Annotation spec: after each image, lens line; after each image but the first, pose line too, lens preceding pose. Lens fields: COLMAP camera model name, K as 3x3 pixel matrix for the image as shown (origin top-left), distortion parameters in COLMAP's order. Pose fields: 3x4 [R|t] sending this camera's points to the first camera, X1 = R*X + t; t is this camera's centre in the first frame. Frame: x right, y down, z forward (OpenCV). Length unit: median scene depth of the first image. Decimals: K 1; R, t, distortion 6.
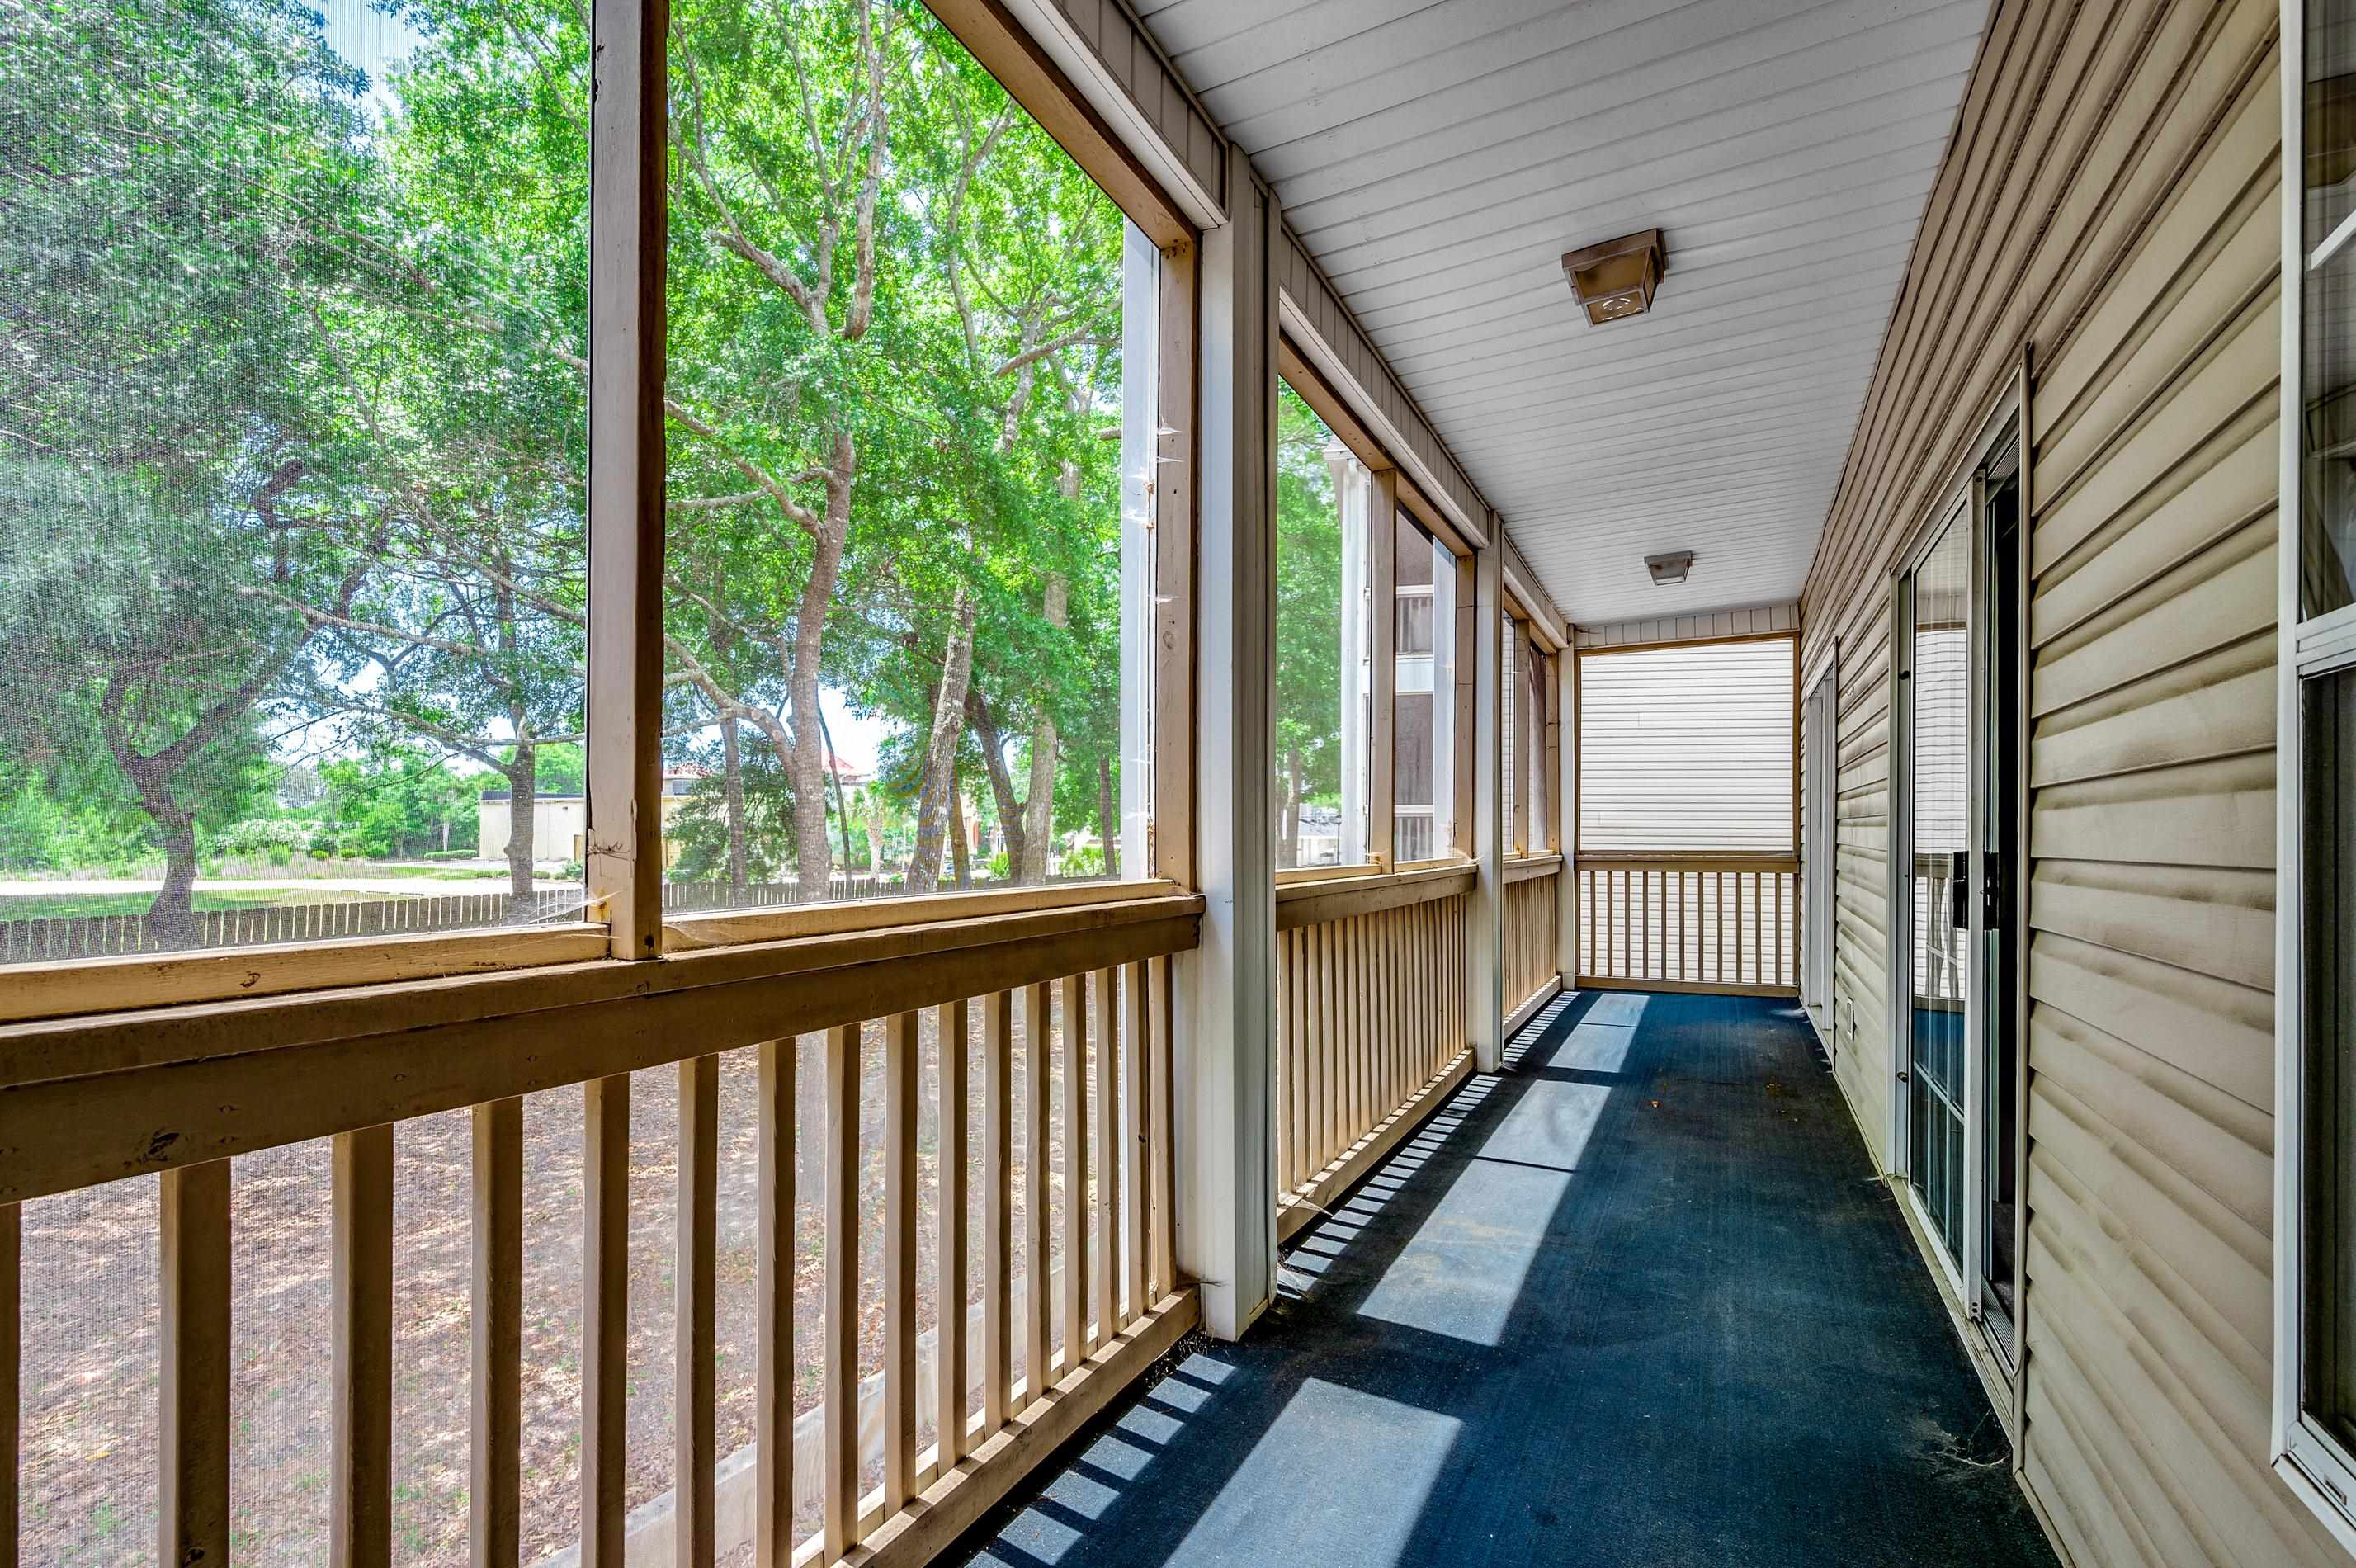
lens RADIAL K [[1051.1, 0, 1182.0], [0, 1051.1, 823.5], [0, 0, 1]] dist [-0.001173, -0.000308]
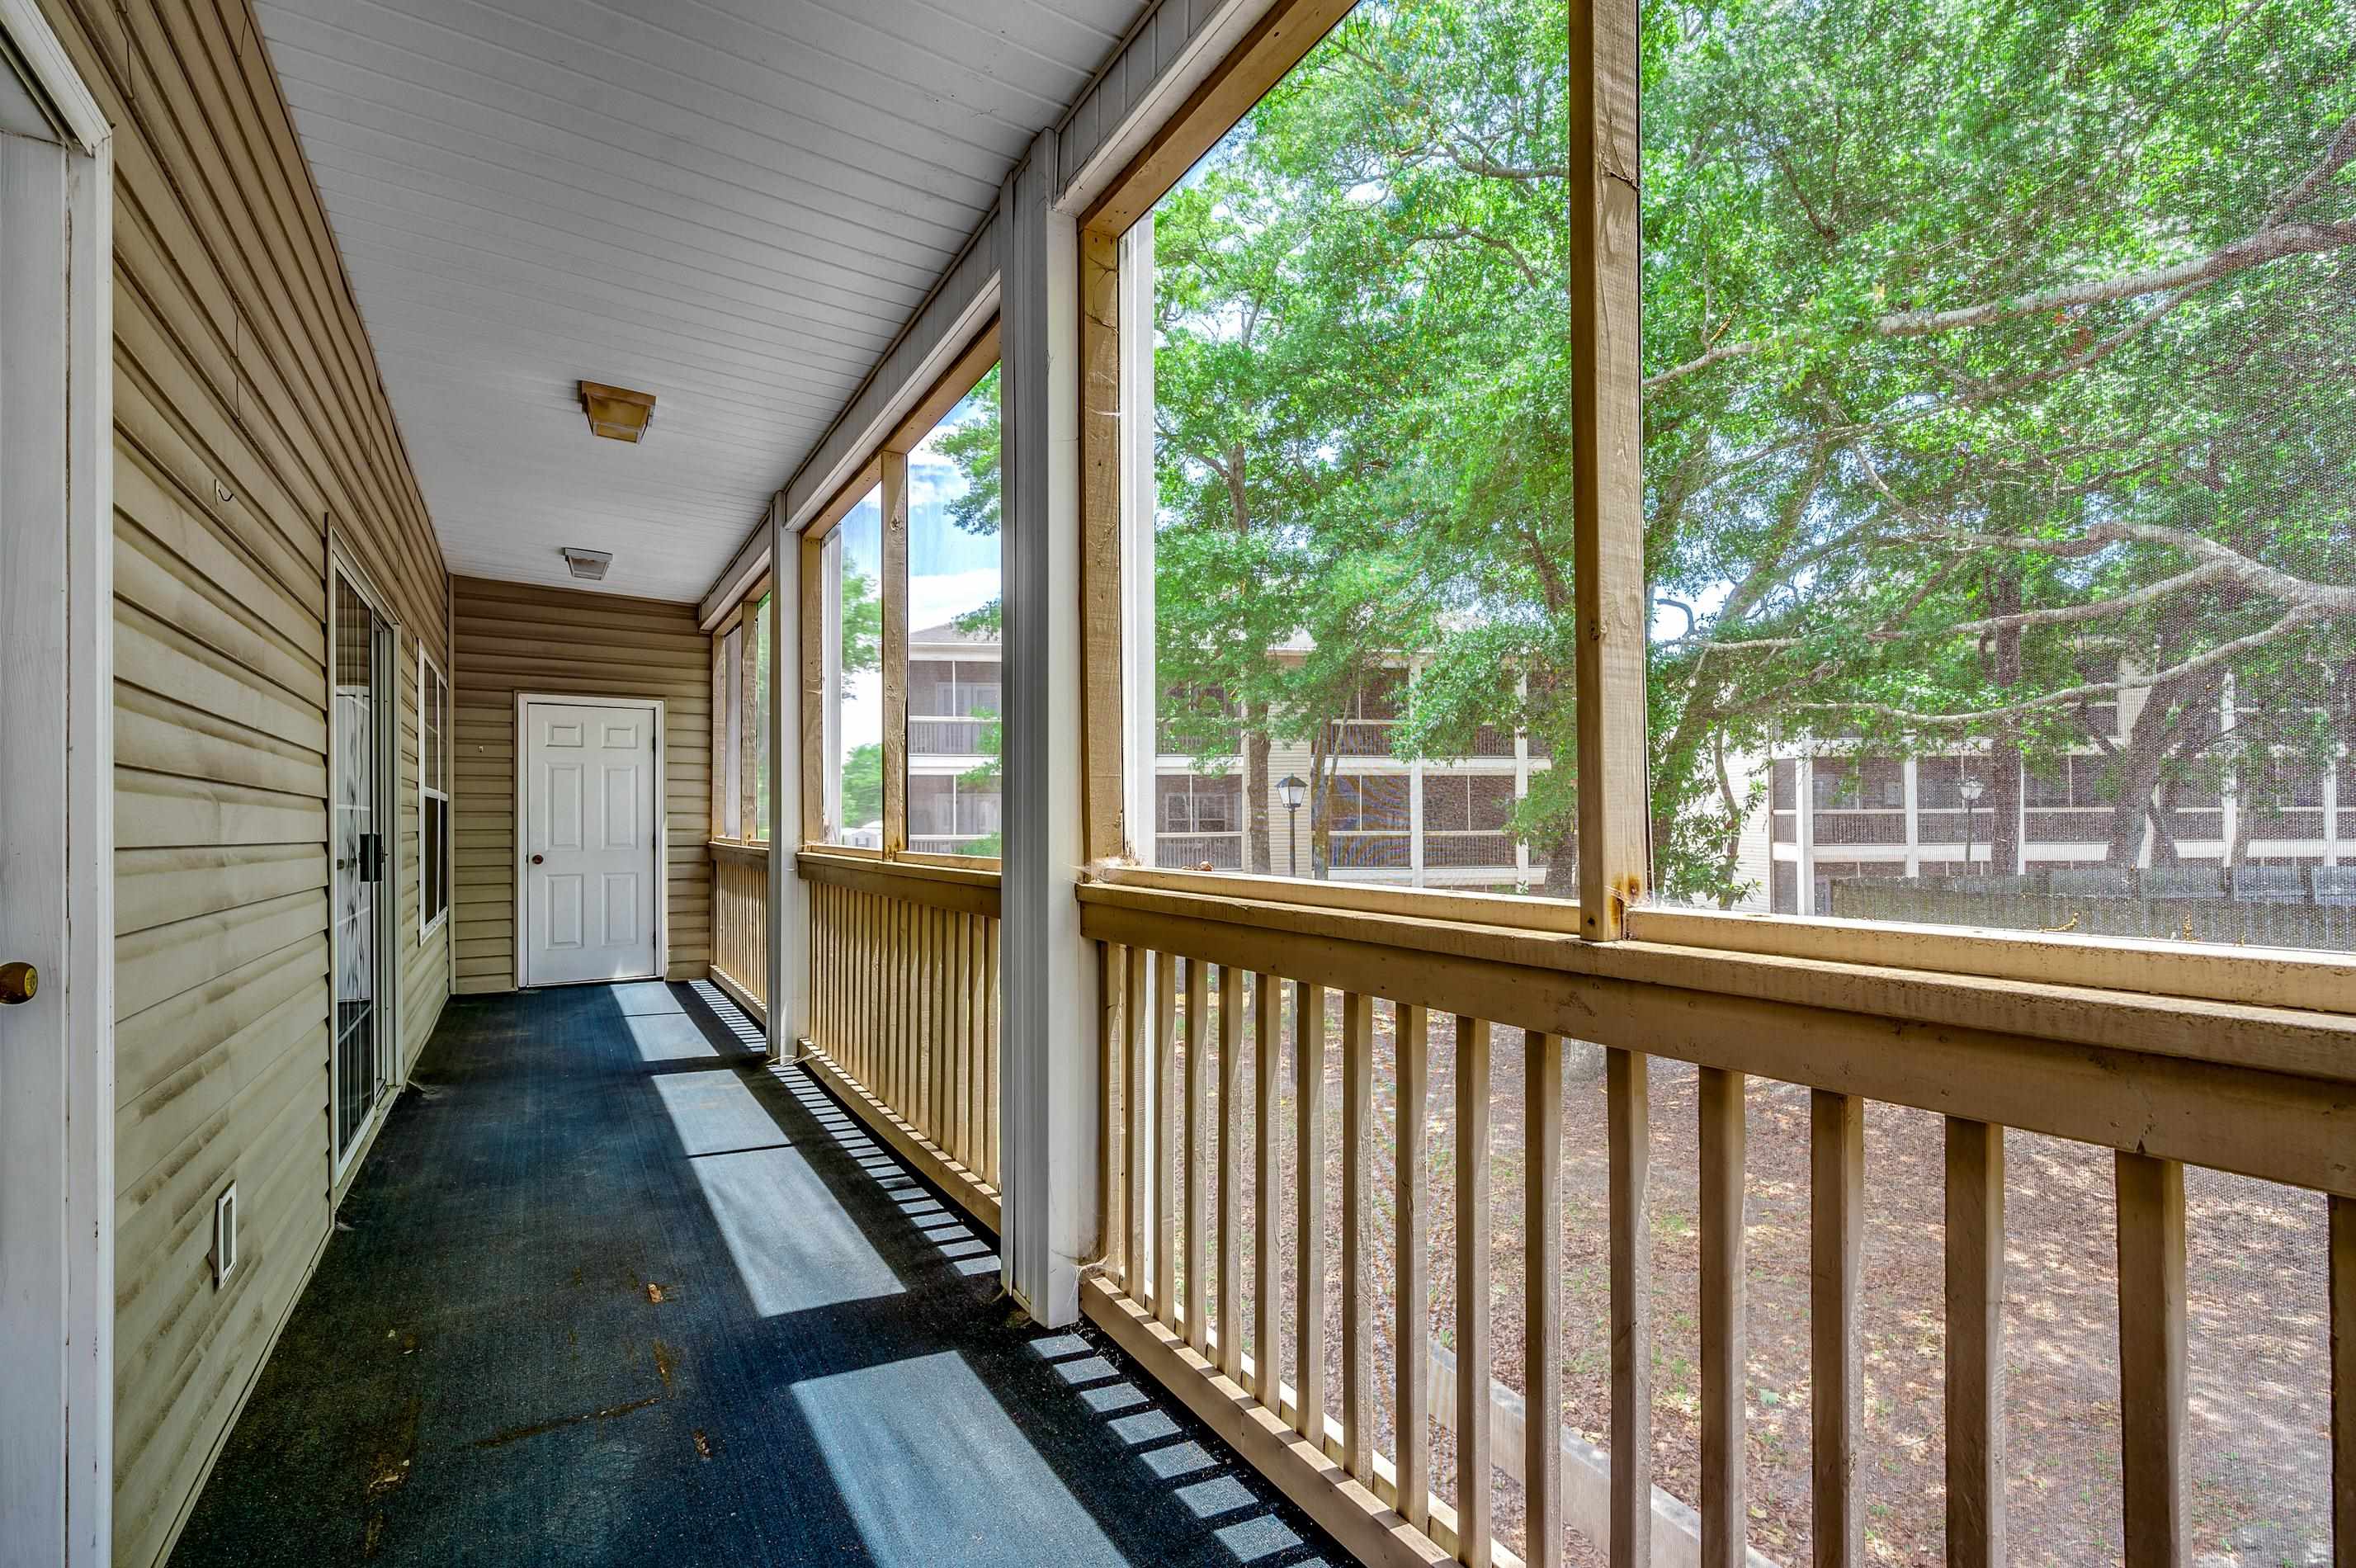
lens RADIAL K [[1051.1, 0, 1182.0], [0, 1051.1, 823.5], [0, 0, 1]] dist [-0.001173, -0.000308]
pose [[-0.518225, -0.002697, -0.855240, 0.971146], [0.010034, 0.999907, -0.009233, 0.028905], [0.855186, -0.013366, -0.518149, 1.898485]]
